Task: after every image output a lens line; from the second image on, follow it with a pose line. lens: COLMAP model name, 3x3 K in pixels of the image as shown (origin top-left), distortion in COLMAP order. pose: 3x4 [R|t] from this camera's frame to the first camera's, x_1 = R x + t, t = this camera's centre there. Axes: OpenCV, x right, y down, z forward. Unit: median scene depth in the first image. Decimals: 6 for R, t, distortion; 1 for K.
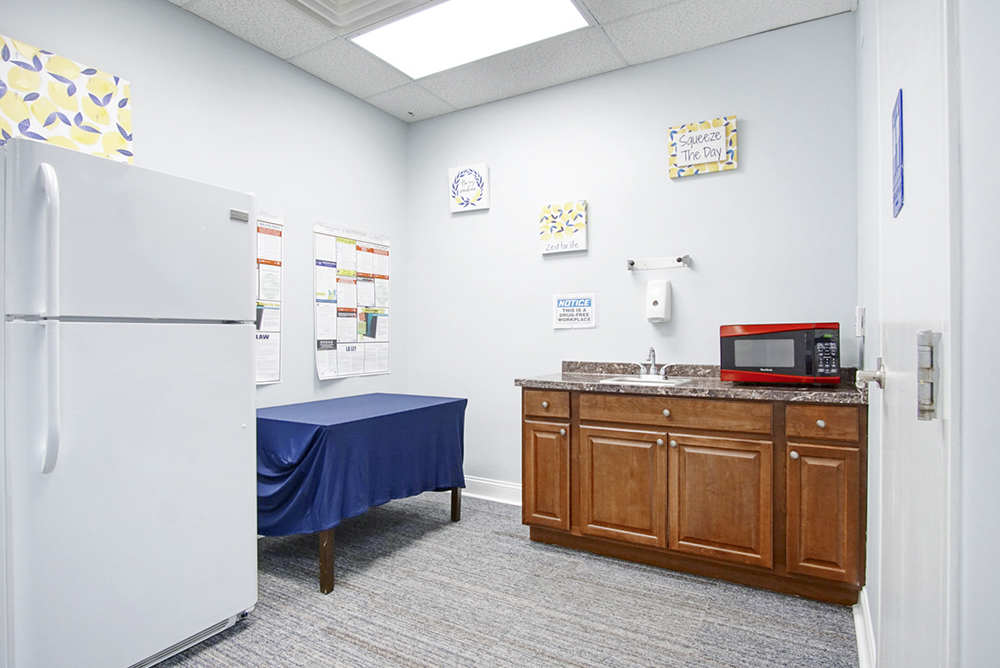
lens RADIAL K [[539.2, 0, 498.0], [0, 539.2, 331.6], [0, 0, 1]] dist [-0.005011, -0.000175]
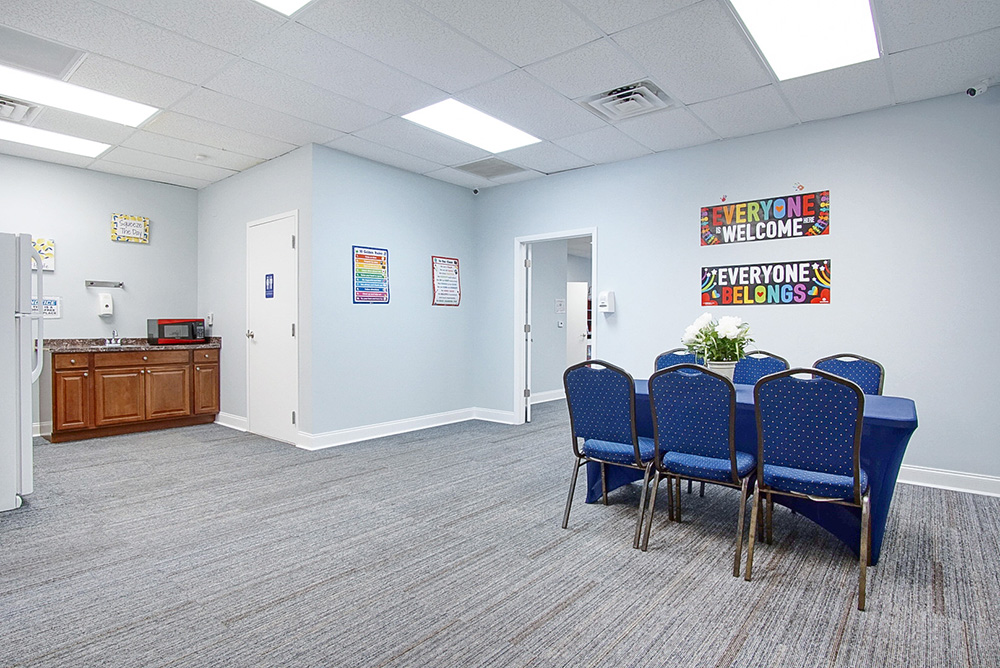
lens RADIAL K [[539.2, 0, 497.7], [0, 539.2, 331.1], [0, 0, 1]] dist [-0.005011, -0.000175]
pose [[0.132990, -0.008105, 0.991084, -1.557242], [-0.008329, 0.999922, 0.009295, 0.006166], [-0.991082, -0.009491, 0.132912, -0.670049]]
